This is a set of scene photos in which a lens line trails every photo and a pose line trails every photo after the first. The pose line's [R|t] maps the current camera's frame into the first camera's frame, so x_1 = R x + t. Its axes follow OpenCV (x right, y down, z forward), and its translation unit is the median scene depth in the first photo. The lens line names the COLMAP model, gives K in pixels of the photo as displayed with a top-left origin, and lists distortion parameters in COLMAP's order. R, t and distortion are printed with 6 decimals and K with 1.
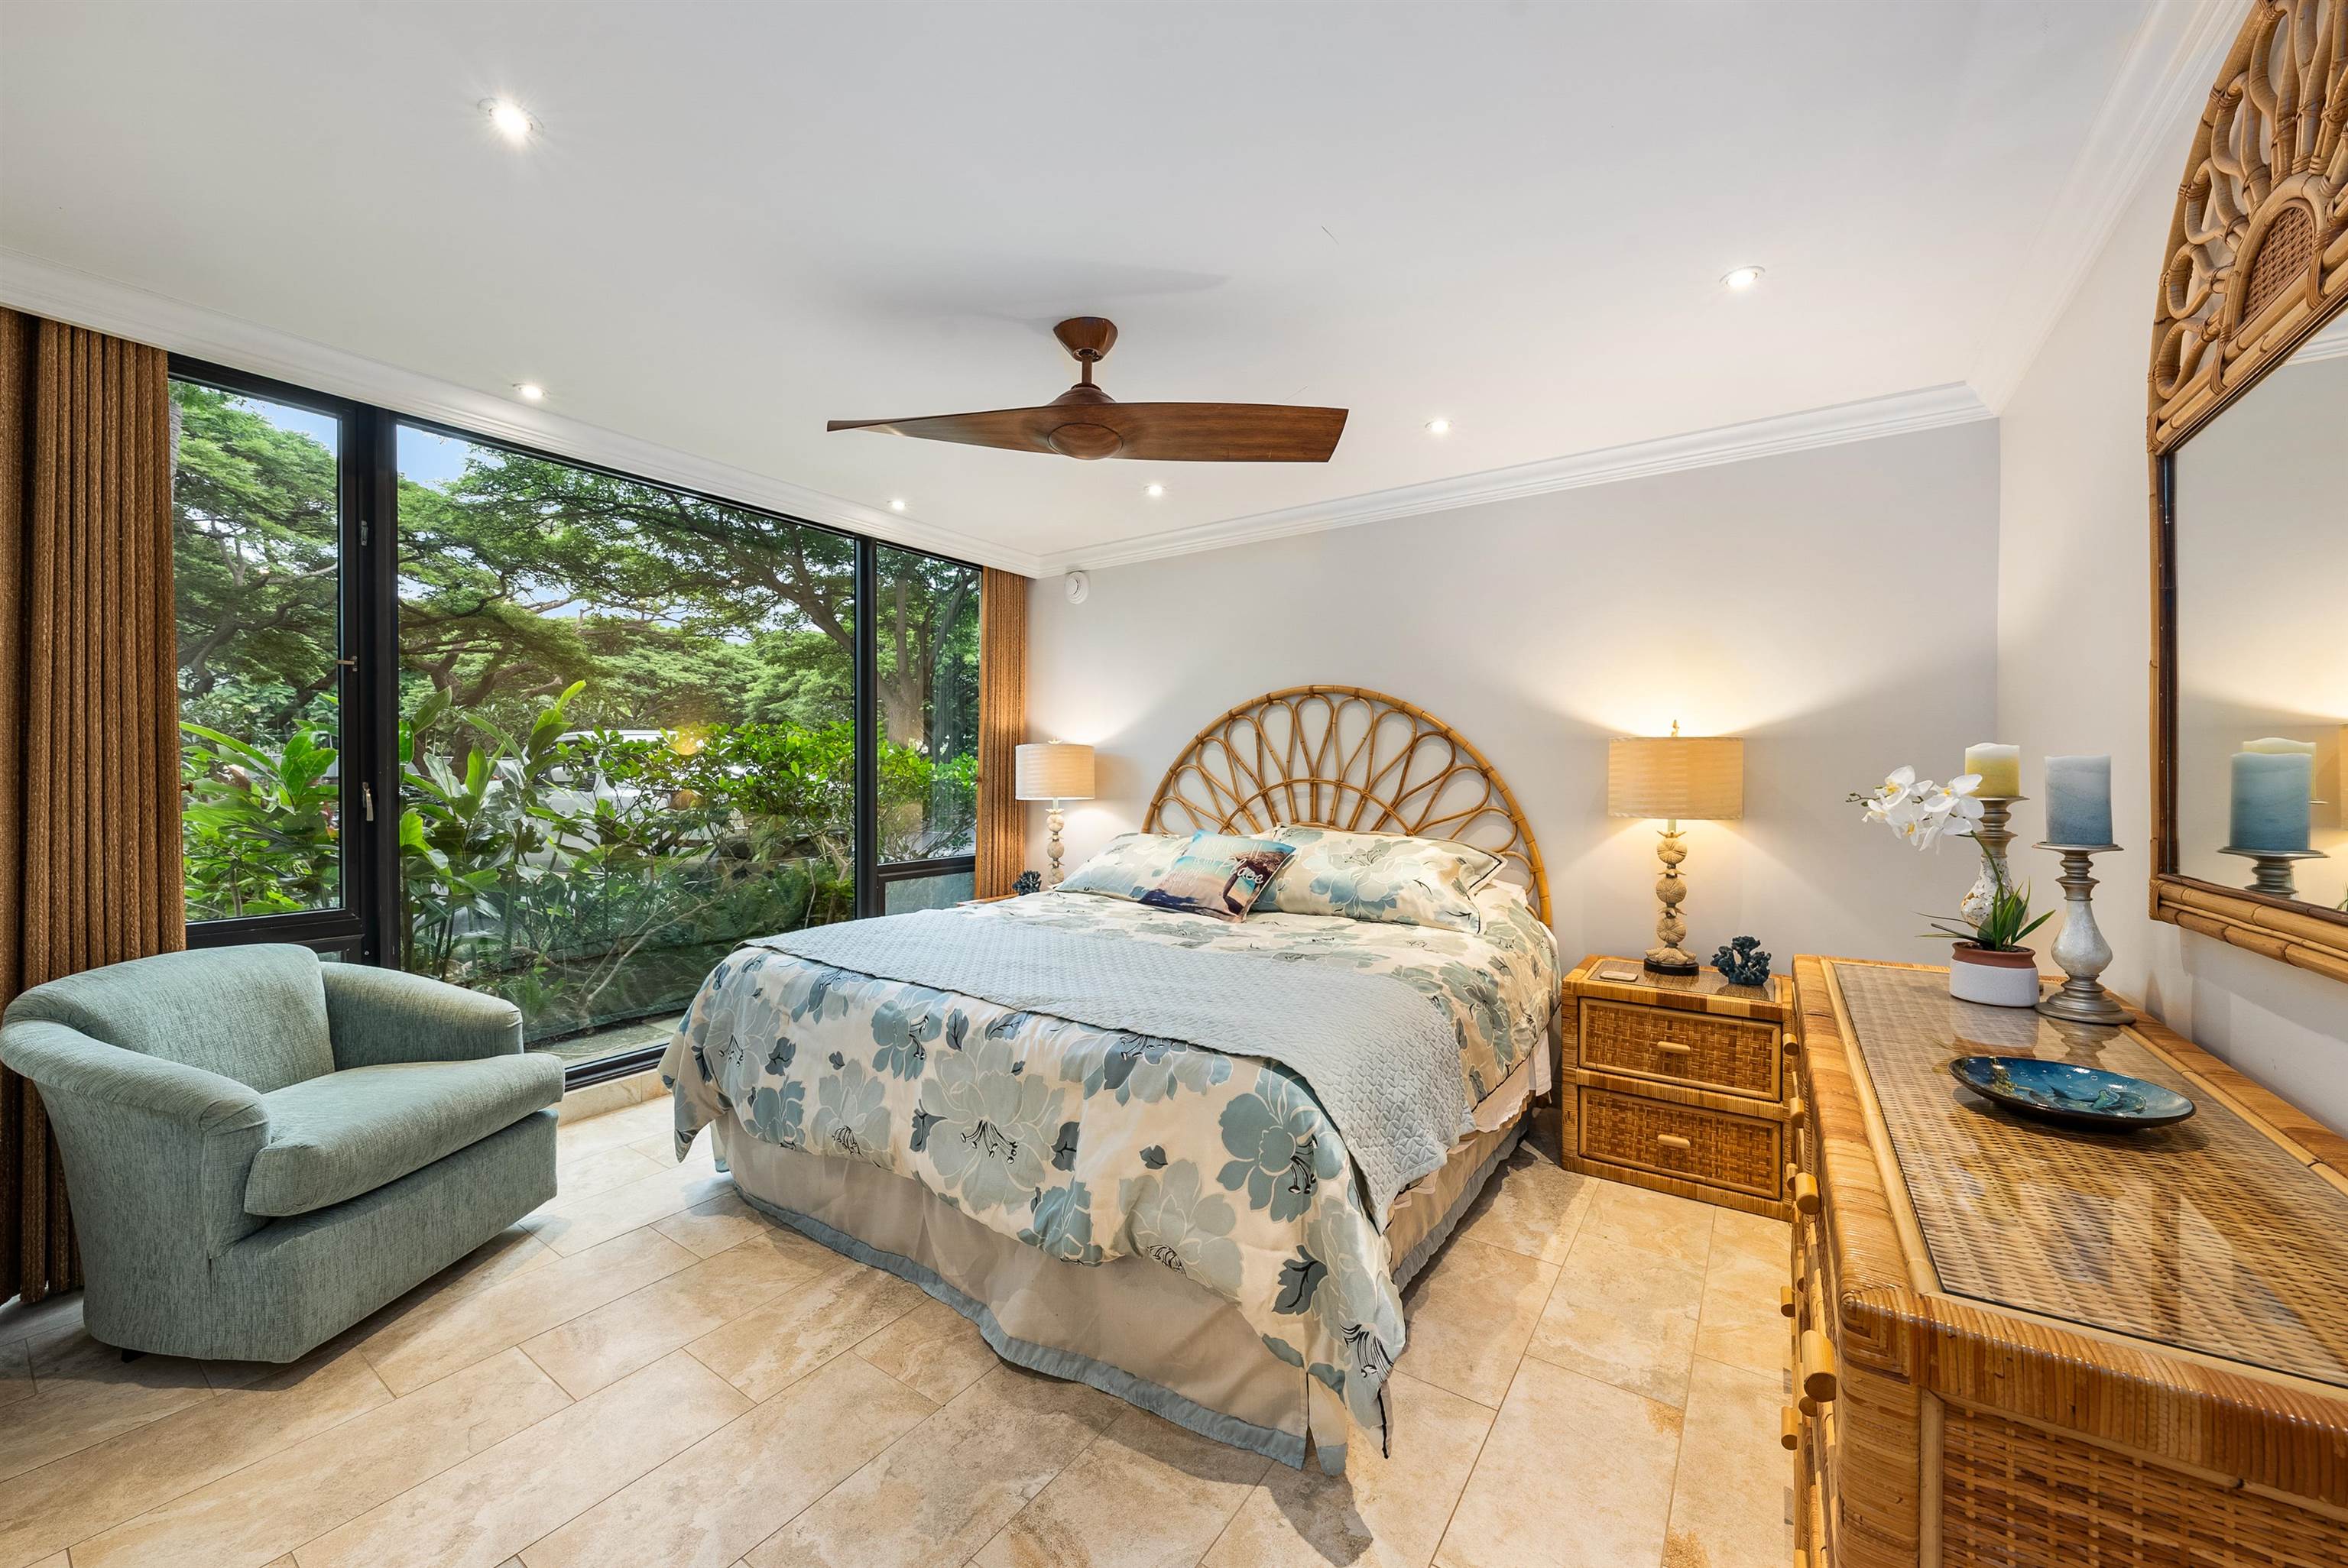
lens RADIAL K [[879.7, 0, 1194.9], [0, 879.7, 782.6], [0, 0, 1]] dist [-0.003546, -0.000056]
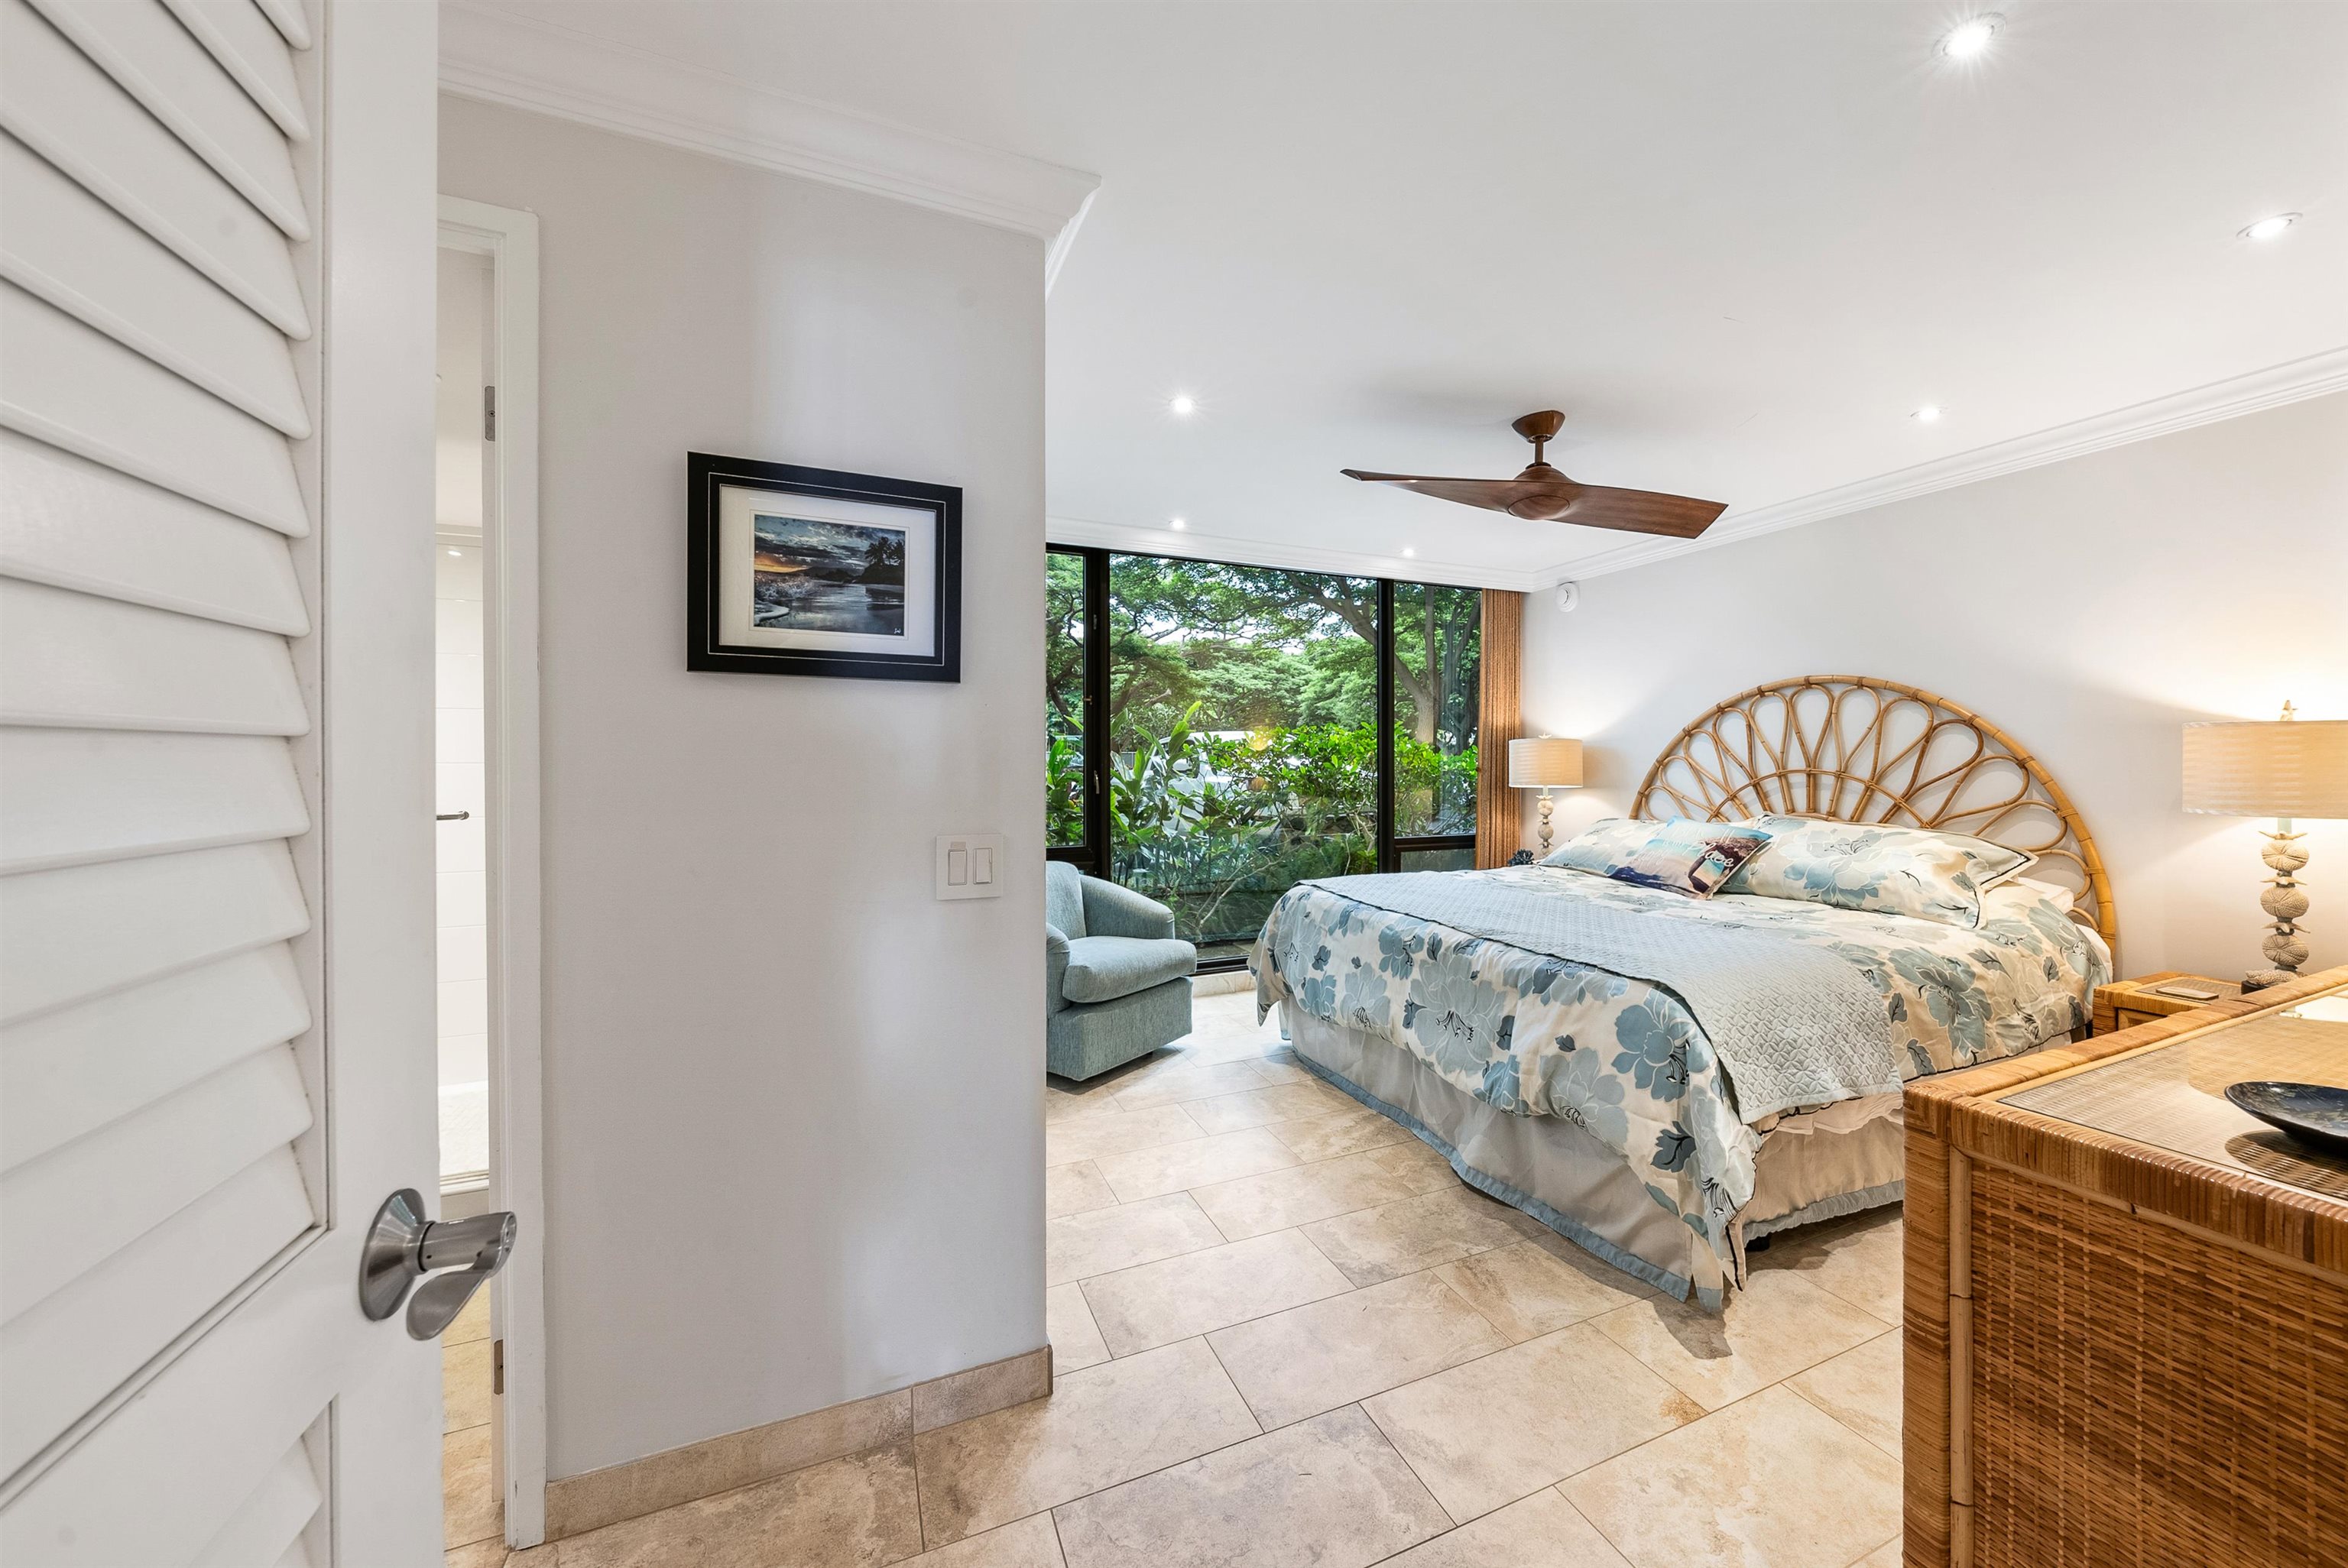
lens RADIAL K [[807.9, 0, 1195.8], [0, 807.9, 752.1], [0, 0, 1]] dist [-0.001386, -0.000060]
pose [[0.824887, -0.010323, -0.565204, 0.128914], [-0.003833, 0.999708, -0.023854, 0.000973], [0.565285, 0.021843, 0.824606, -0.252382]]
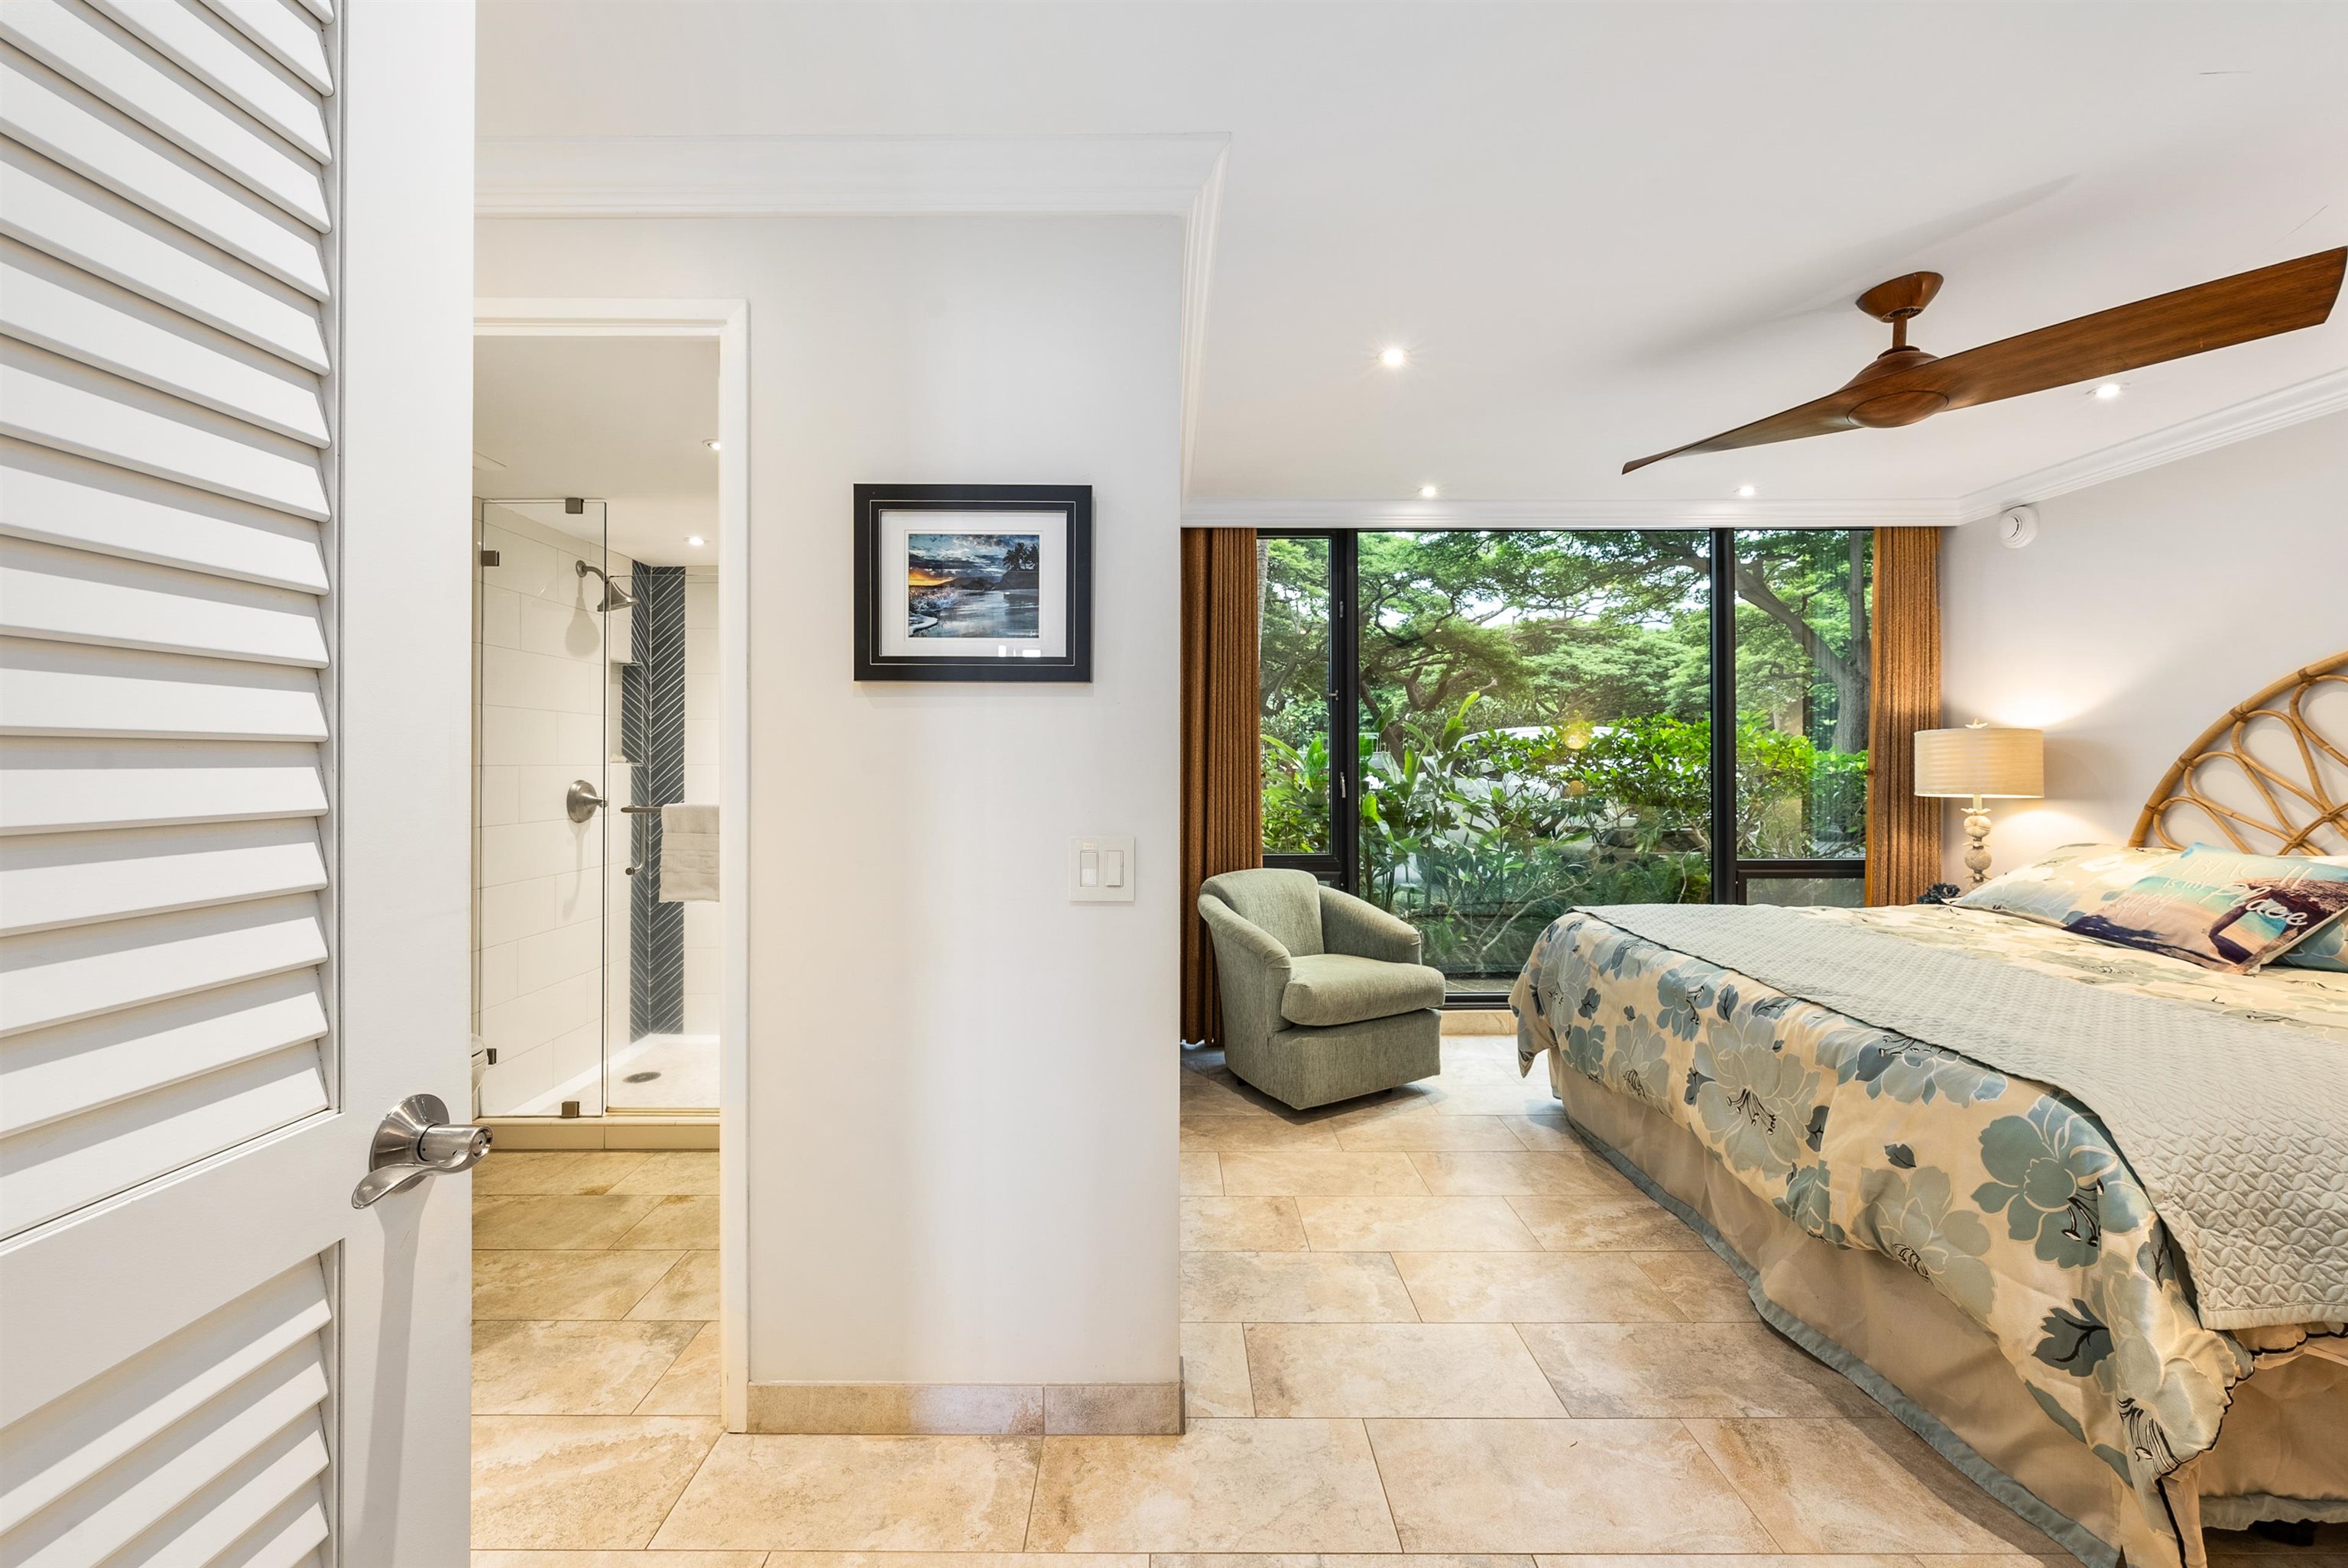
lens RADIAL K [[868.0, 0, 1150.1], [0, 868.0, 746.7], [0, 0, 1]] dist [0.000353, -0.000062]
pose [[0.546298, -0.020725, -0.837335, 0.209236], [-0.006200, 0.999566, -0.028785, 0.001238], [0.837568, 0.020917, 0.545932, -0.160012]]
